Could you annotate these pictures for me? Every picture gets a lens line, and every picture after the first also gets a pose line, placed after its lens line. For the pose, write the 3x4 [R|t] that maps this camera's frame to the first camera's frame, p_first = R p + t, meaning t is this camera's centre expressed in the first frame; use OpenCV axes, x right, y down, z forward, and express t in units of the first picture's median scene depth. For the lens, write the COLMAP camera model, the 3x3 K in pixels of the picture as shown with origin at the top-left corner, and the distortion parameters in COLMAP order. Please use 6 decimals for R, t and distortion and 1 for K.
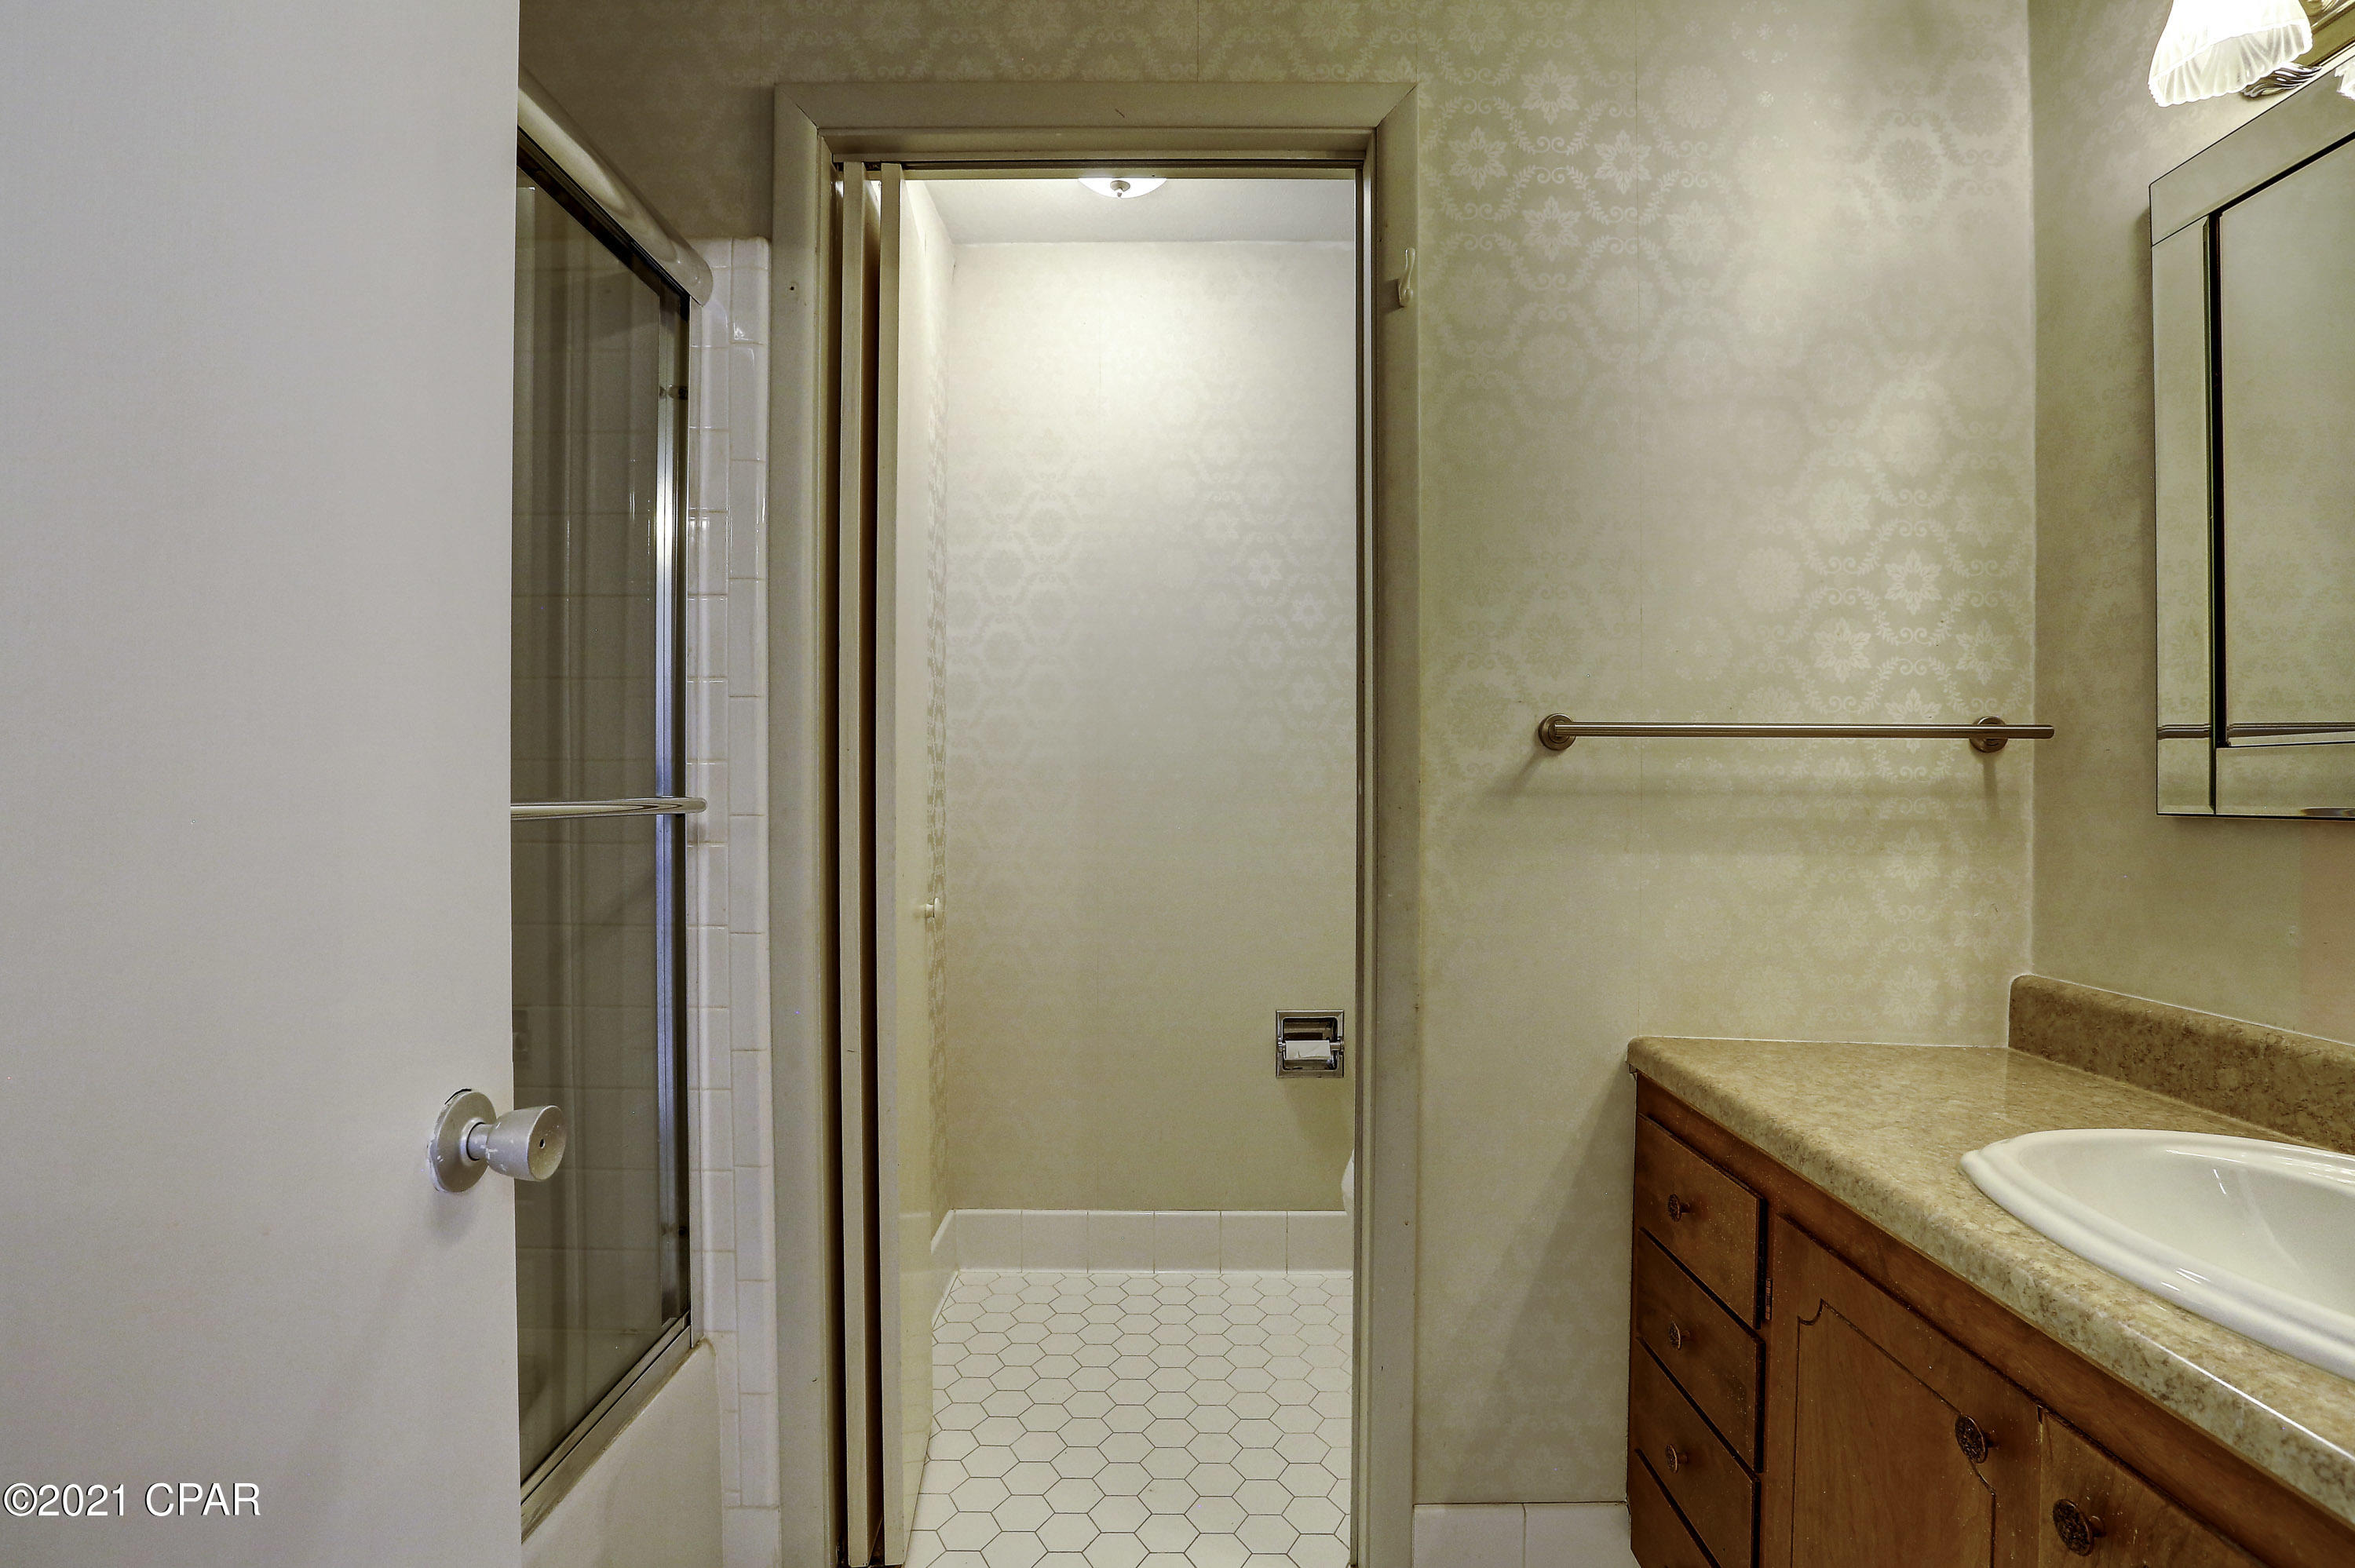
lens RADIAL K [[1088.2, 0, 1175.8], [0, 1088.2, 784.3], [0, 0, 1]] dist [-0.031859, 0.000868]
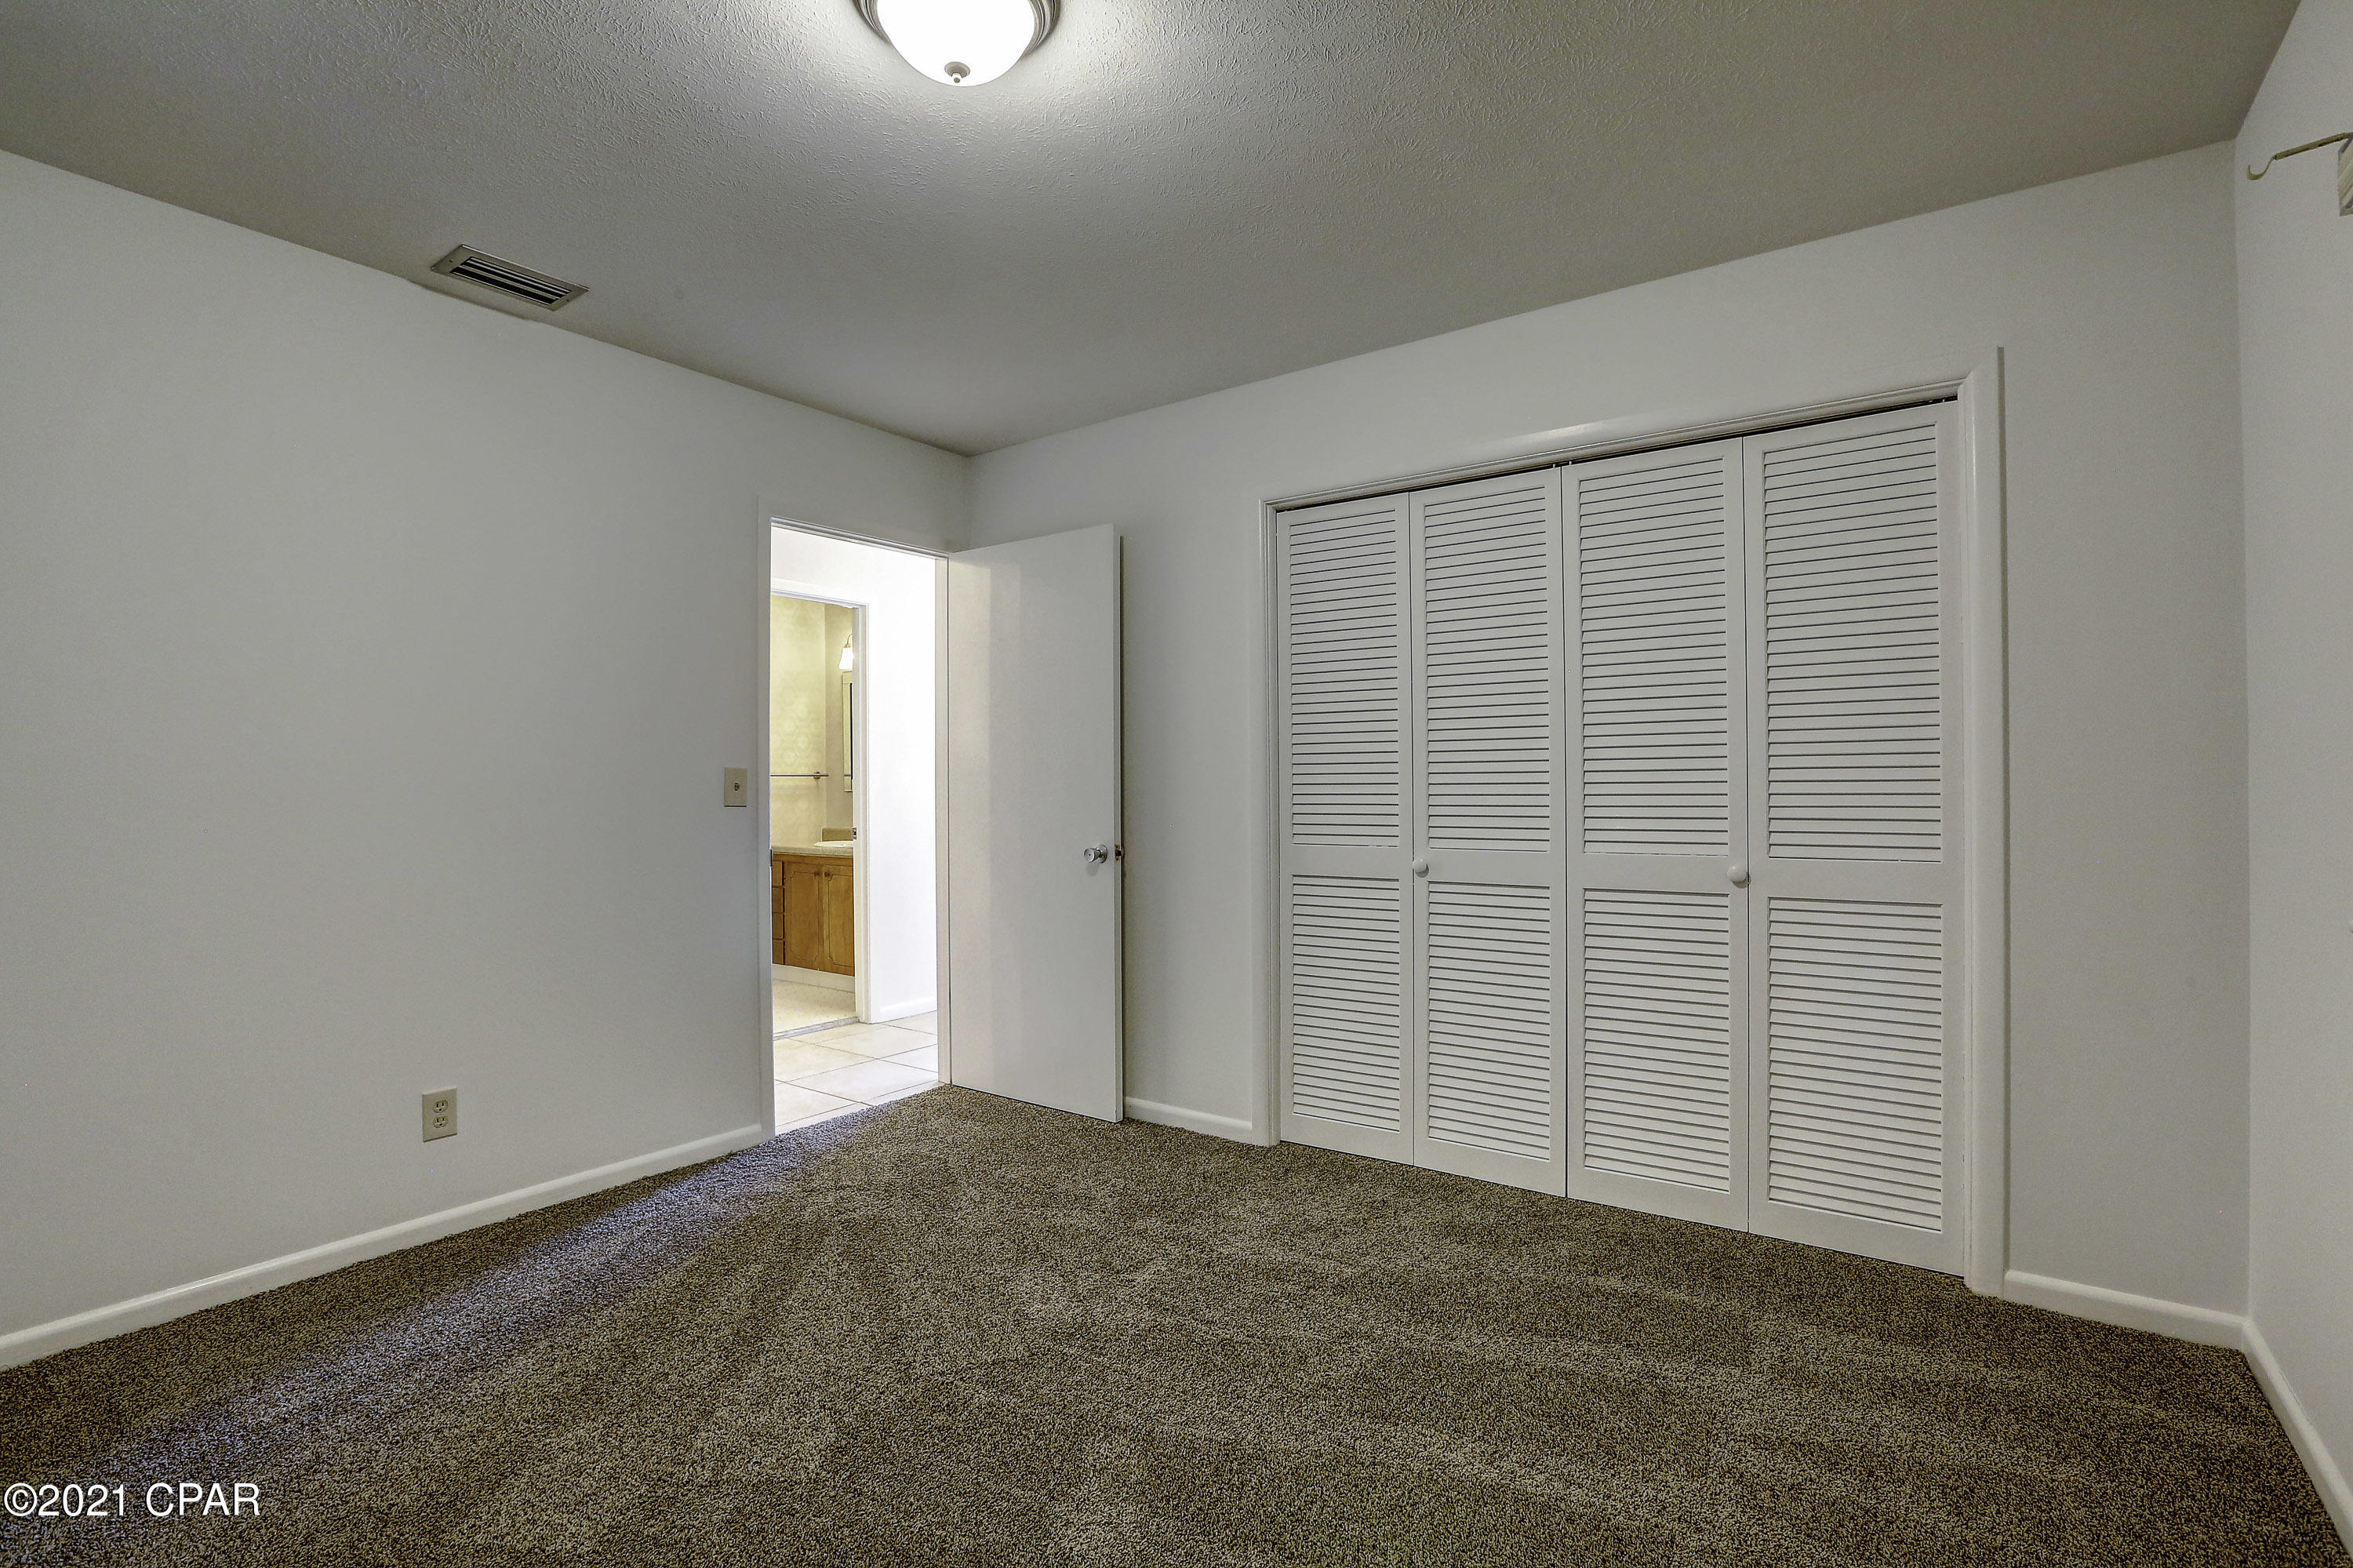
lens RADIAL K [[1087.5, 0, 1185.1], [0, 1087.5, 785.5], [0, 0, 1]] dist [-0.031859, 0.000868]
pose [[0.566030, -0.006119, 0.824362, -2.175262], [0.010283, 0.999947, 0.000361, 0.010311], [-0.824321, 0.008273, 0.566063, -2.928998]]
